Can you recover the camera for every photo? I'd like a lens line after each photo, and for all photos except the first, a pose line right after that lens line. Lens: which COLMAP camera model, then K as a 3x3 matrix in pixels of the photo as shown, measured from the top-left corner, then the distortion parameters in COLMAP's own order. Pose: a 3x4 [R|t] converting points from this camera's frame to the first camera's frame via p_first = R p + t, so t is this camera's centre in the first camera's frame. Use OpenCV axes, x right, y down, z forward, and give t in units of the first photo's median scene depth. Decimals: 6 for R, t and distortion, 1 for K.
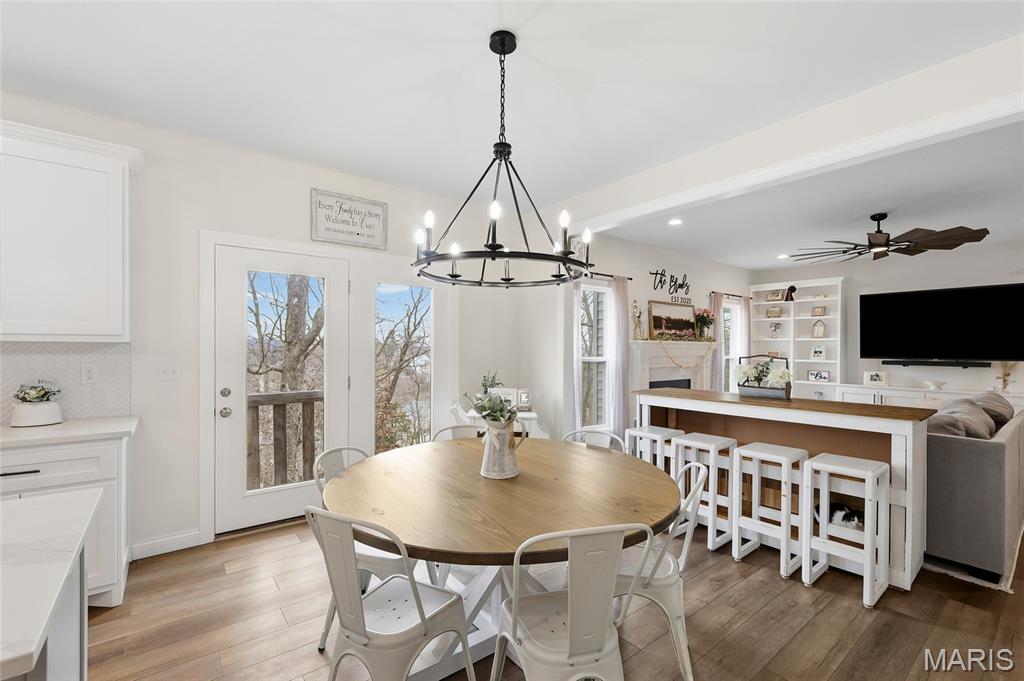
lens RADIAL K [[447.8, 0, 509.3], [0, 447.8, 350.1], [0, 0, 1]] dist [0.002771, -0.000470]
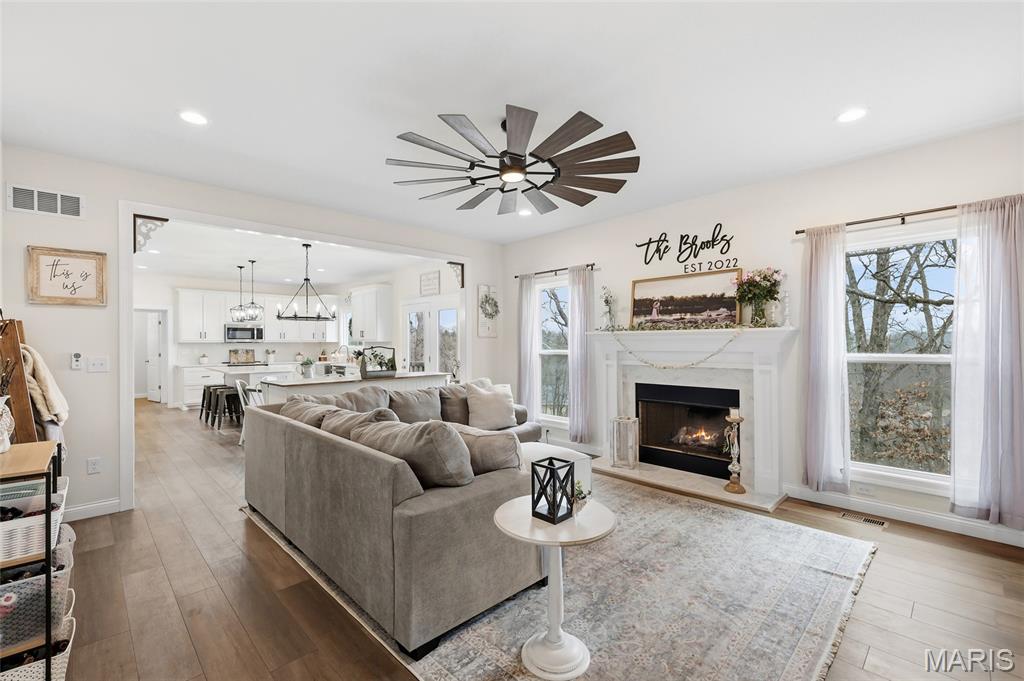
lens RADIAL K [[447.8, 0, 506.8], [0, 447.8, 340.5], [0, 0, 1]] dist [0.002771, -0.000470]
pose [[0.092834, -0.013332, -0.995592, 1.044595], [-0.002054, 0.999906, -0.013581, 0.006298], [0.995679, 0.003306, 0.092798, 0.676924]]
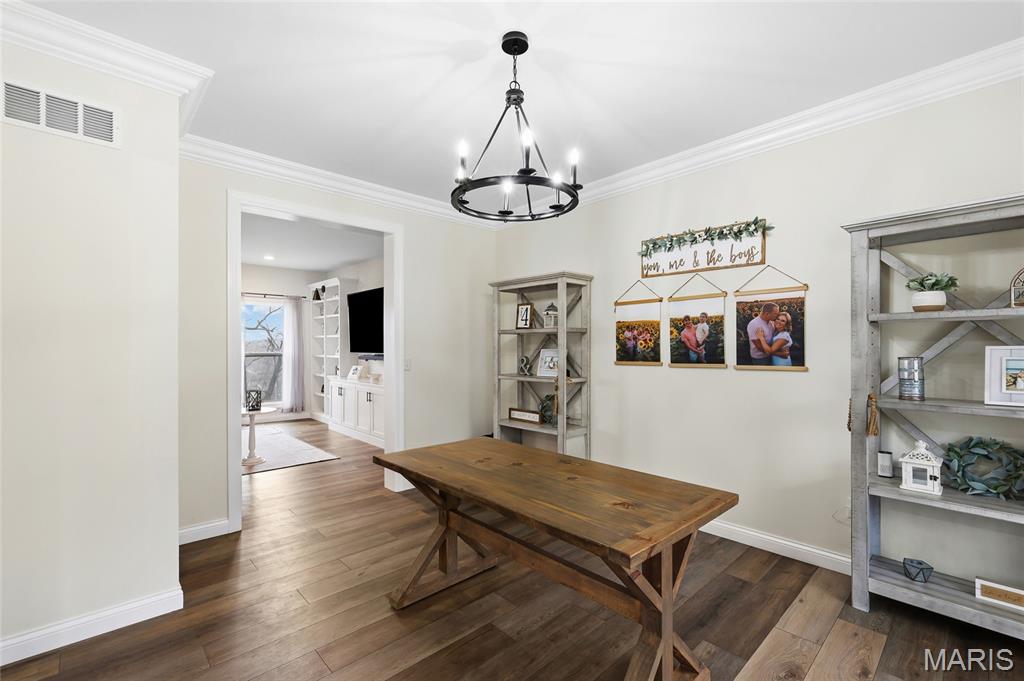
lens RADIAL K [[447.8, 0, 520.2], [0, 447.8, 355.5], [0, 0, 1]] dist [0.002771, -0.000470]
pose [[0.995908, -0.008126, 0.090010, 1.159712], [0.007024, 0.999897, 0.012549, 0.012181], [-0.090103, -0.011866, 0.995862, -0.111868]]
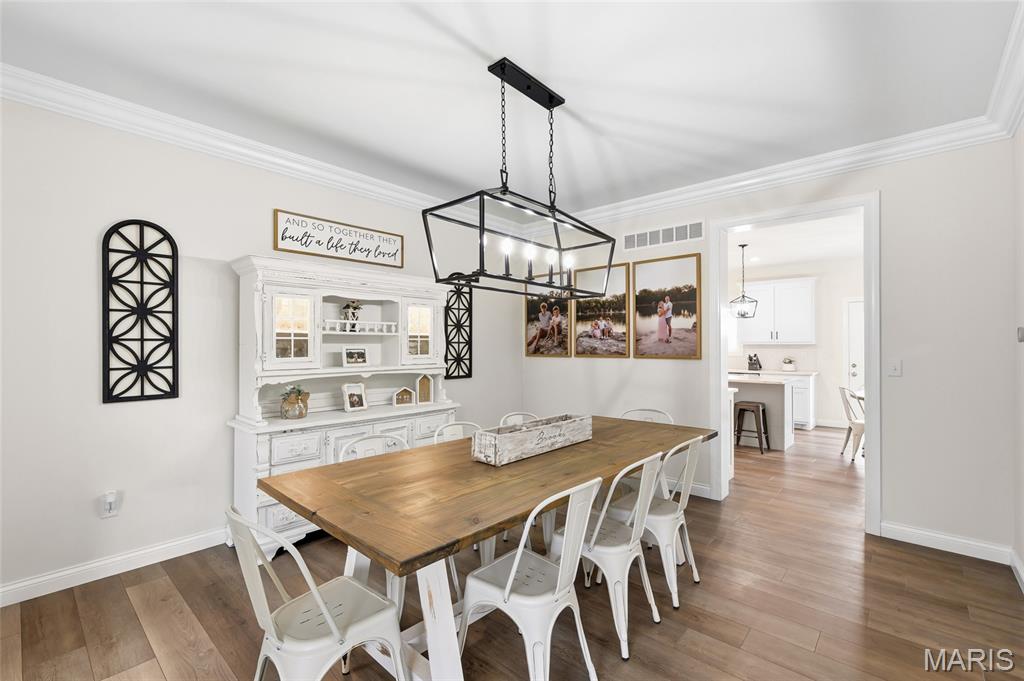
lens RADIAL K [[447.8, 0, 503.3], [0, 447.8, 345.4], [0, 0, 1]] dist [0.002771, -0.000470]
pose [[0.160227, -0.008052, -0.987047, 0.667688], [0.000228, 0.999967, -0.008120, 0.009953], [0.987080, 0.001076, 0.160224, -0.563348]]
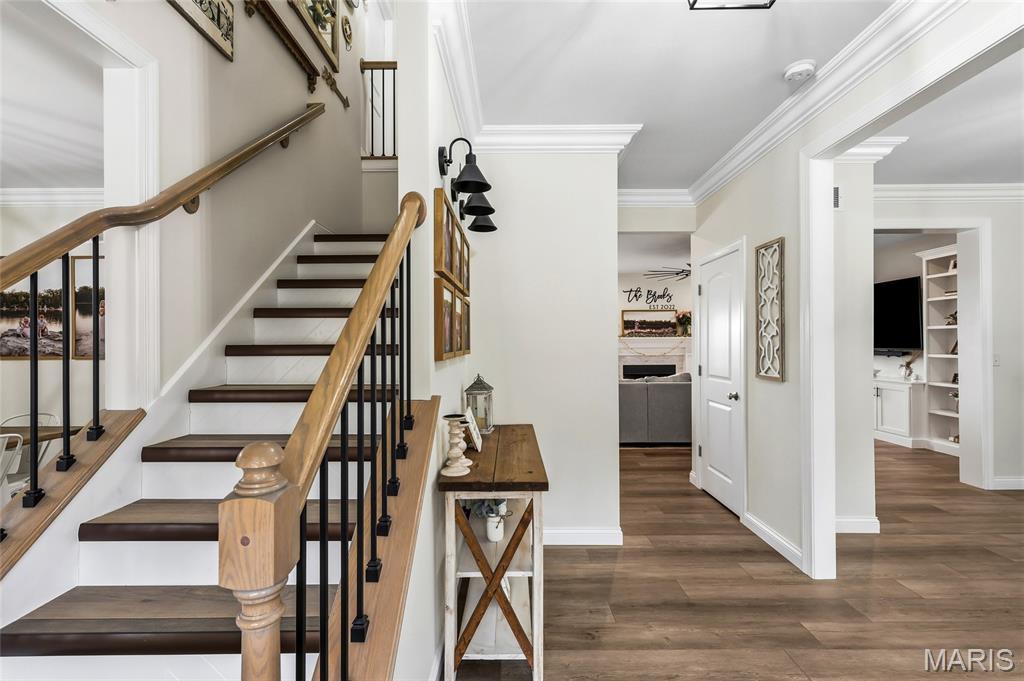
lens RADIAL K [[447.8, 0, 512.4], [0, 447.8, 343.6], [0, 0, 1]] dist [0.002771, -0.000470]
pose [[0.786262, -0.009848, -0.617814, 0.907469], [0.005614, 0.999946, -0.008794, 0.010230], [0.617867, 0.003446, 0.786275, -0.372712]]
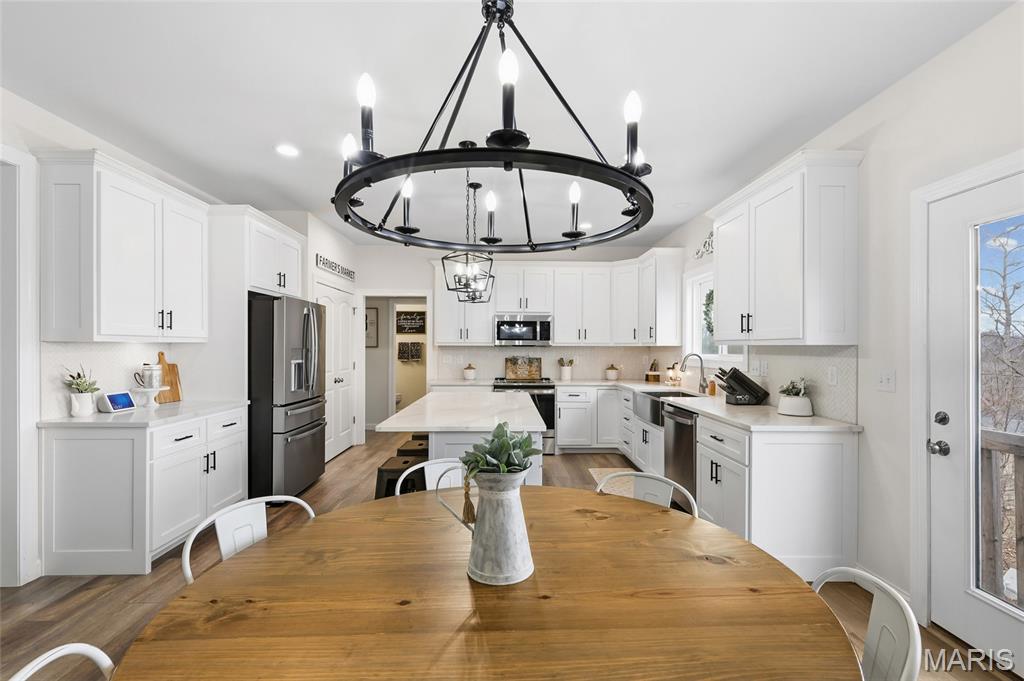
lens RADIAL K [[447.8, 0, 512.9], [0, 447.8, 342.2], [0, 0, 1]] dist [0.002771, -0.000470]
pose [[-0.594573, -0.019046, -0.803816, 0.142345], [-0.012609, 0.999817, -0.014363, -0.000403], [0.803943, 0.001595, -0.594704, 0.439723]]
